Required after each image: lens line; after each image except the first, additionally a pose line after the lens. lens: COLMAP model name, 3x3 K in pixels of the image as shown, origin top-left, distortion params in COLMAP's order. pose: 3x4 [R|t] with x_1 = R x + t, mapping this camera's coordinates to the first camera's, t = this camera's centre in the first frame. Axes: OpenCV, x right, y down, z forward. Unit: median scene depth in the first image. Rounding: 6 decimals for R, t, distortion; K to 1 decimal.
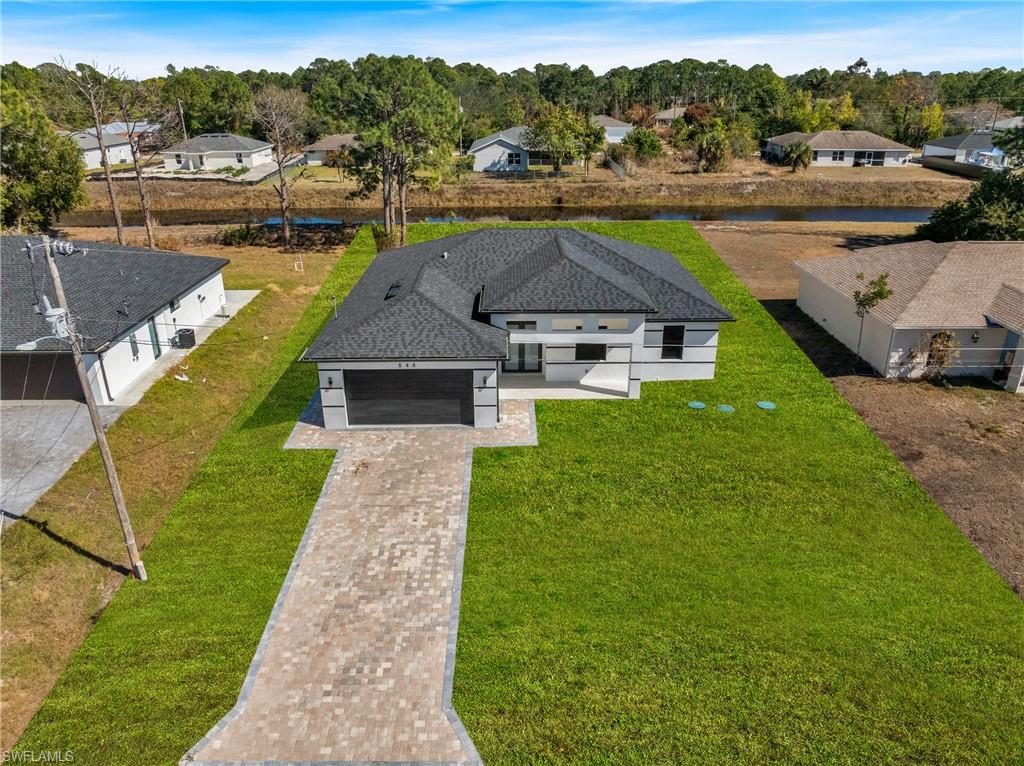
lens RADIAL K [[722.0, 0, 512.0], [0, 722.0, 383.0], [0, 0, 1]] dist [-0.041932, -0.001282]
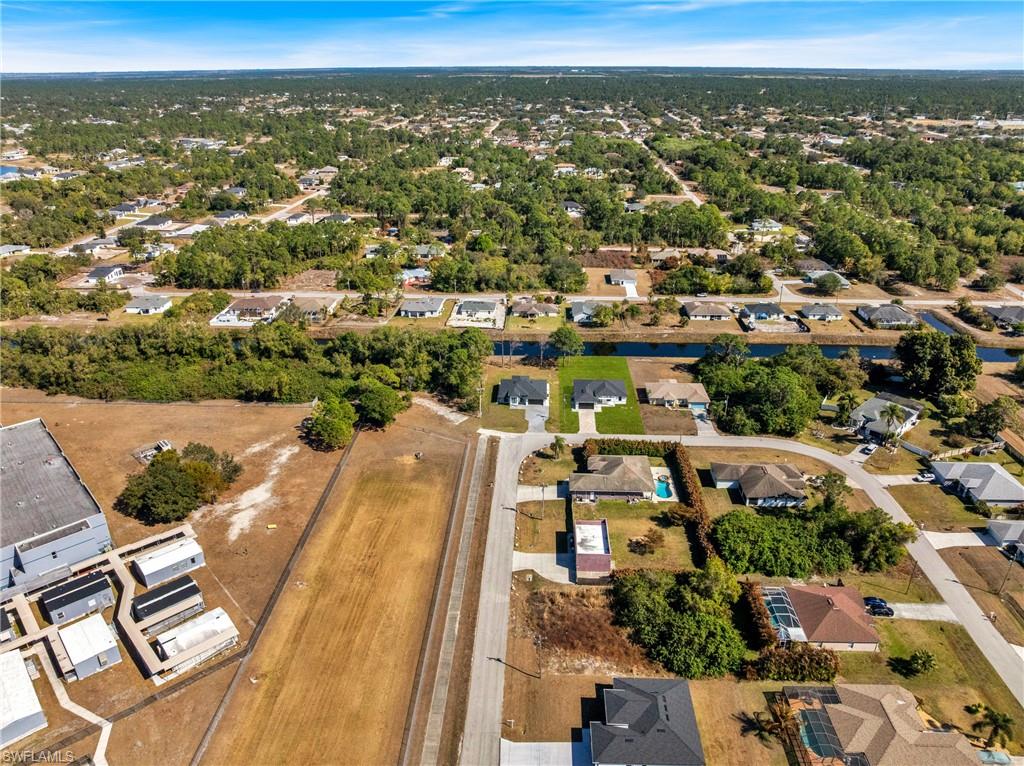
lens RADIAL K [[722.0, 0, 512.0], [0, 722.0, 383.0], [0, 0, 1]] dist [-0.041932, -0.001282]
pose [[0.998551, 0.020025, -0.049954, -0.511530], [-0.019001, 0.999601, 0.020881, -0.347604], [0.050352, -0.019901, 0.998533, -6.398370]]
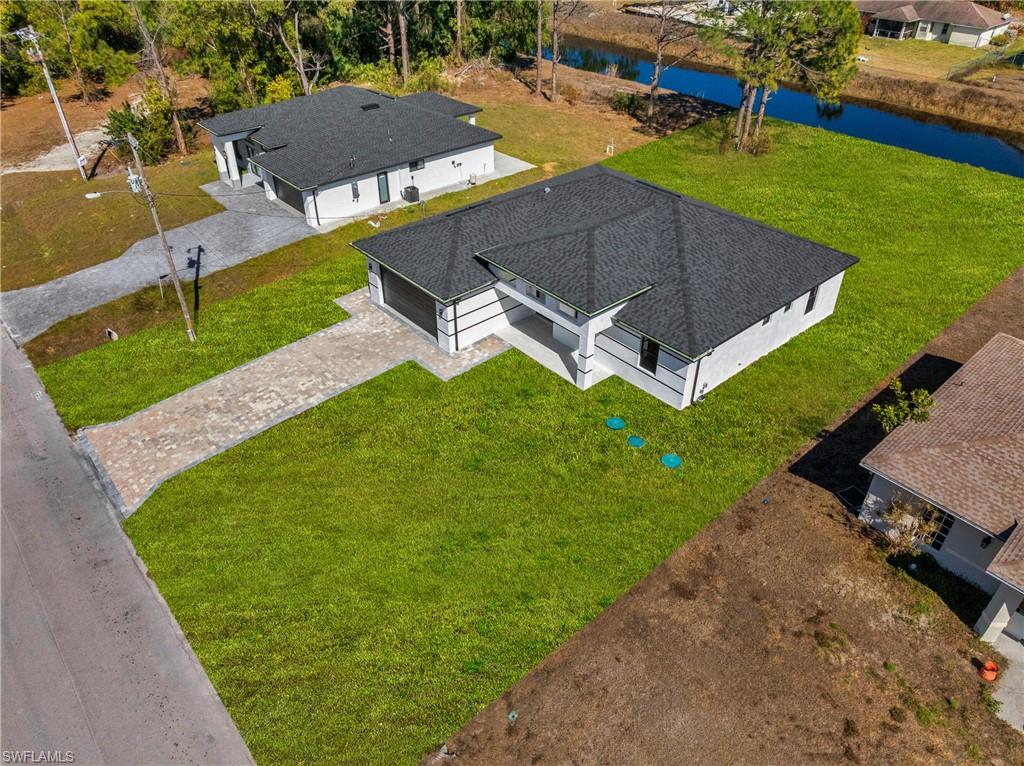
lens RADIAL K [[722.0, 0, 512.0], [0, 722.0, 383.0], [0, 0, 1]] dist [-0.041932, -0.001282]
pose [[0.649555, 0.449670, -0.613087, 0.694240], [-0.299045, 0.892467, 0.337748, -0.284480], [0.699035, -0.036045, 0.714178, 0.209574]]
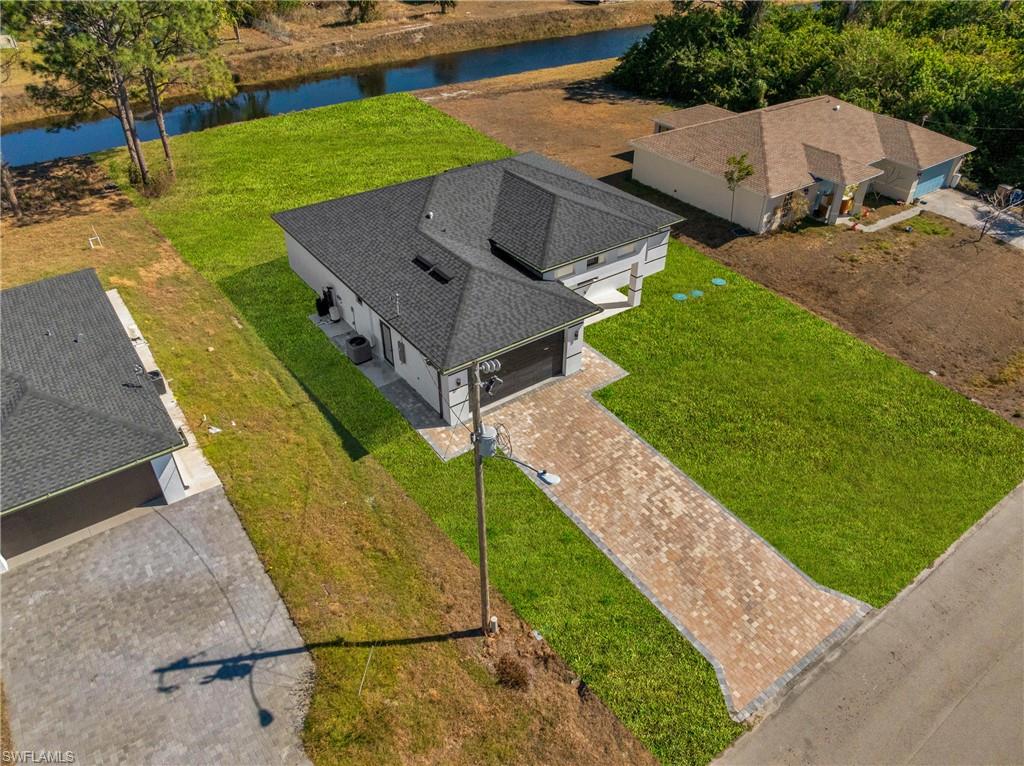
lens RADIAL K [[722.0, 0, 512.0], [0, 722.0, 383.0], [0, 0, 1]] dist [-0.041932, -0.001282]
pose [[0.814163, -0.338498, 0.471761, -0.574965], [0.220215, 0.931800, 0.288539, -0.237336], [-0.537257, -0.131029, 0.833179, 0.104280]]
